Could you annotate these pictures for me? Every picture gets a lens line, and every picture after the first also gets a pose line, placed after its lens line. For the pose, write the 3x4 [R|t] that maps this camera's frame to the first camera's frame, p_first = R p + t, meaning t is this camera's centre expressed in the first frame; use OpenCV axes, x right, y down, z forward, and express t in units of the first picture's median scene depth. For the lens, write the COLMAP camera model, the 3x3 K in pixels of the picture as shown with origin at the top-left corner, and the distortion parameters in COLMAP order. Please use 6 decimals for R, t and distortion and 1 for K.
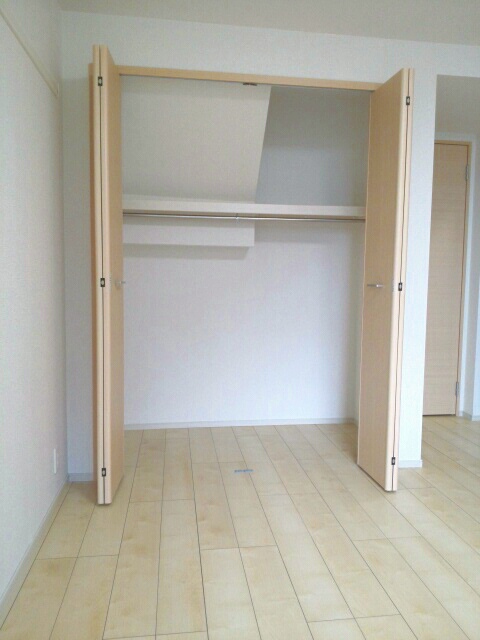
lens RADIAL K [[510.2, 0, 240.0], [0, 510.2, 320.0], [0, 0, 1]] dist [0.007795, -0.068778]
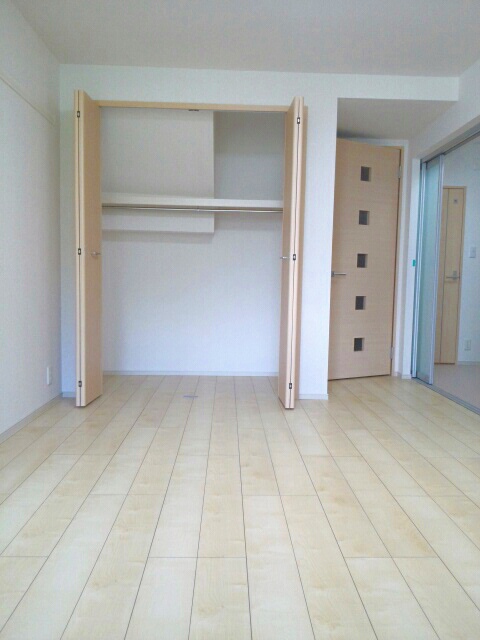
lens RADIAL K [[507.0, 0, 240.0], [0, 507.0, 320.0], [0, 0, 1]] dist [0.001819, 0.001167]
pose [[0.995551, 0.013821, -0.093209, 0.268271], [-0.013909, 0.999903, -0.000292, 0.094712], [0.093196, 0.001587, 0.995647, -0.330710]]
